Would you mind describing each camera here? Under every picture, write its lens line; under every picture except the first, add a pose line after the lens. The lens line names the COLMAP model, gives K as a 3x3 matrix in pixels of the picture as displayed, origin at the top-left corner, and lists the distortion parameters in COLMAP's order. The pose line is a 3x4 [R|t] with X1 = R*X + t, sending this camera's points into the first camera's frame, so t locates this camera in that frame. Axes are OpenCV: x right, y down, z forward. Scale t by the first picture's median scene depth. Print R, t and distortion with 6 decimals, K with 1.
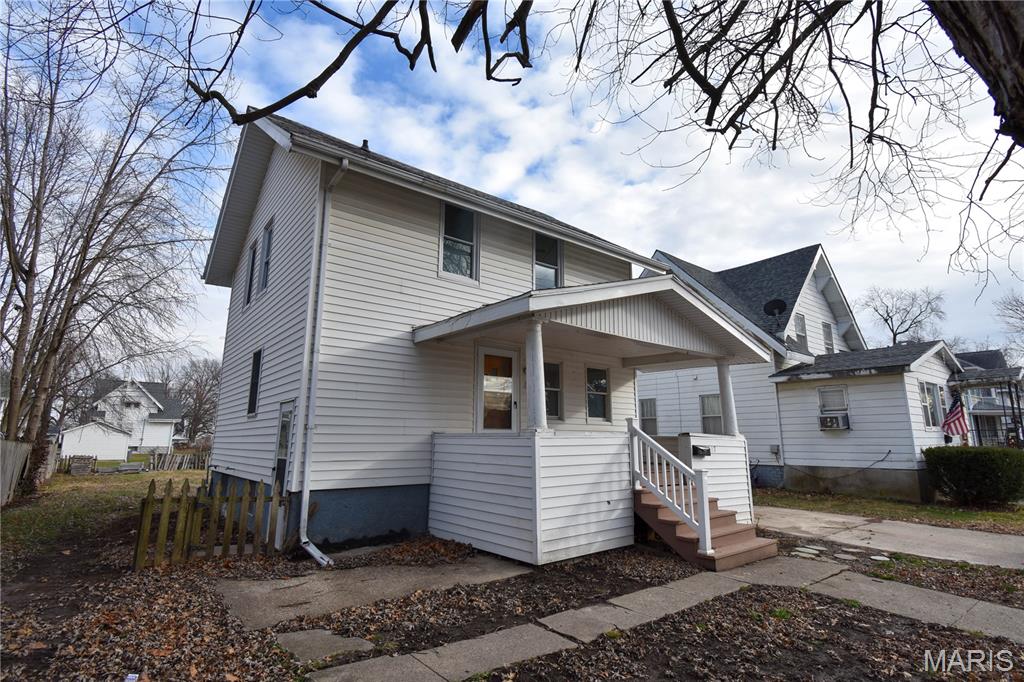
lens RADIAL K [[502.1, 0, 525.3], [0, 502.1, 332.9], [0, 0, 1]] dist [0.004599, -0.020417]
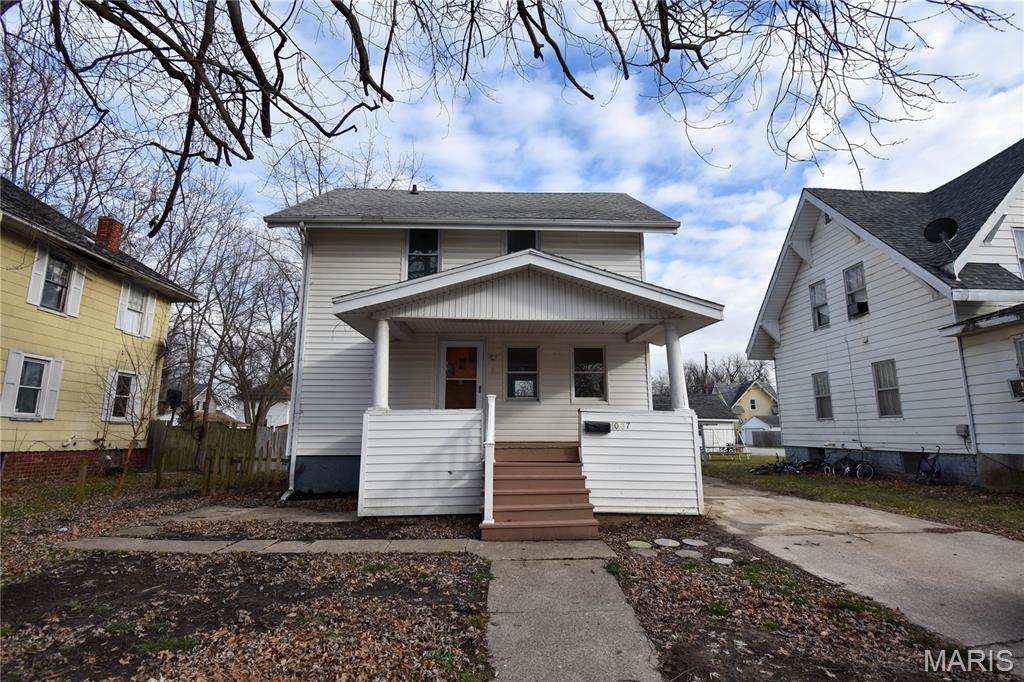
lens RADIAL K [[502.1, 0, 525.3], [0, 502.1, 332.9], [0, 0, 1]] dist [0.004599, -0.020417]
pose [[0.807433, -0.120513, -0.577519, 0.644324], [0.128542, 0.991332, -0.027150, 0.056211], [0.575785, -0.052314, 0.815926, 0.139340]]
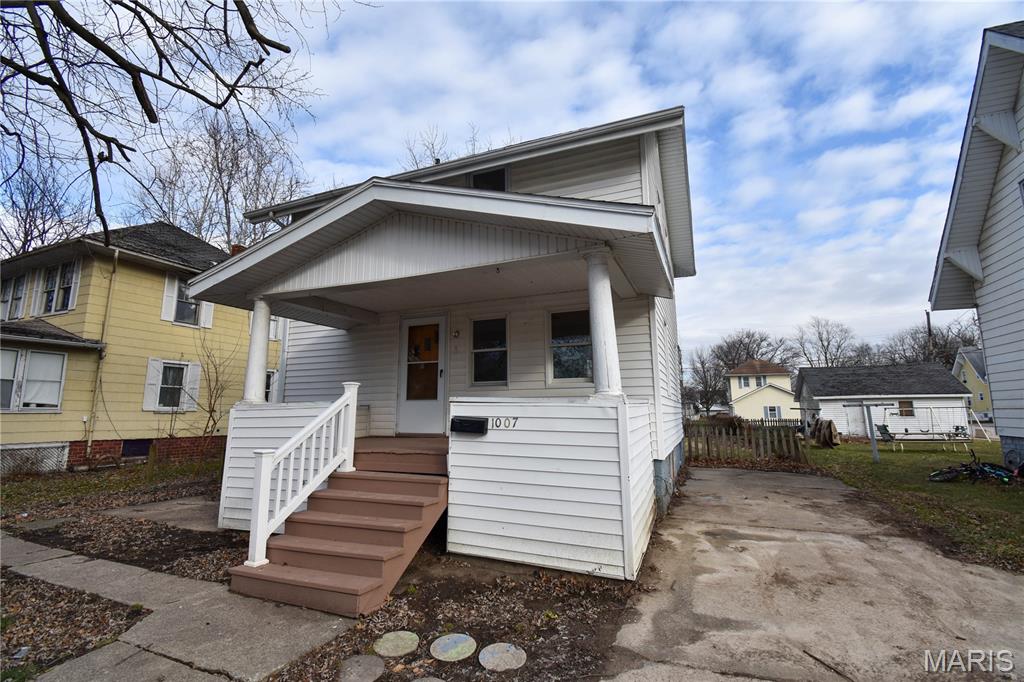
lens RADIAL K [[457.9, 0, 519.7], [0, 457.9, 333.9], [0, 0, 1]] dist [0.022443, -0.024942]
pose [[0.486034, -0.154284, -0.860214, 0.711793], [0.194298, 0.978736, -0.065760, 0.140211], [0.852068, -0.135176, 0.505676, 0.629387]]
